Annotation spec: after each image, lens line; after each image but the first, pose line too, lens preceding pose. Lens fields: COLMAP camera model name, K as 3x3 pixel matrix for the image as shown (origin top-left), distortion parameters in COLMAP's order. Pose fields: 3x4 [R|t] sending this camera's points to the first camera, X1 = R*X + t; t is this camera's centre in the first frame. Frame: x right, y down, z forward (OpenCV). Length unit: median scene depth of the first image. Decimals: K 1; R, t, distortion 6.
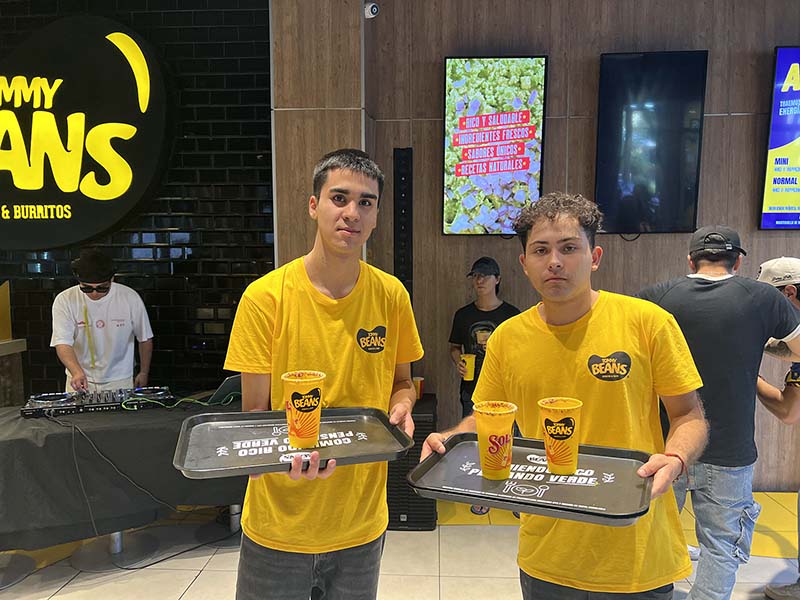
lens RADIAL K [[598.3, 0, 398.7], [0, 598.3, 303.7], [0, 0, 1]] dist [-0.001500, 0.002704]
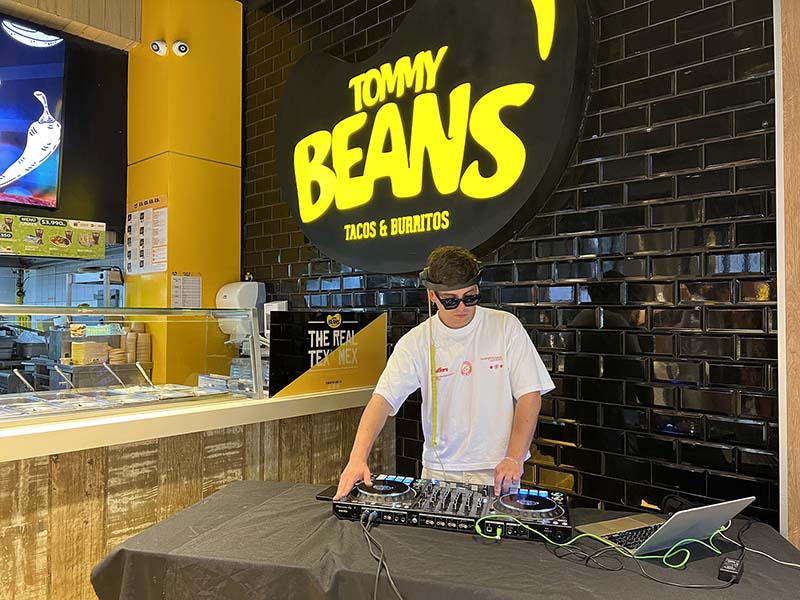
lens RADIAL K [[598.3, 0, 403.4], [0, 598.3, 301.6], [0, 0, 1]] dist [-0.001500, 0.002704]
pose [[0.784282, -0.001260, -0.620403, -0.135407], [-0.058344, 0.995416, -0.075776, 0.006172], [0.617655, 0.095627, 0.780614, 0.402020]]
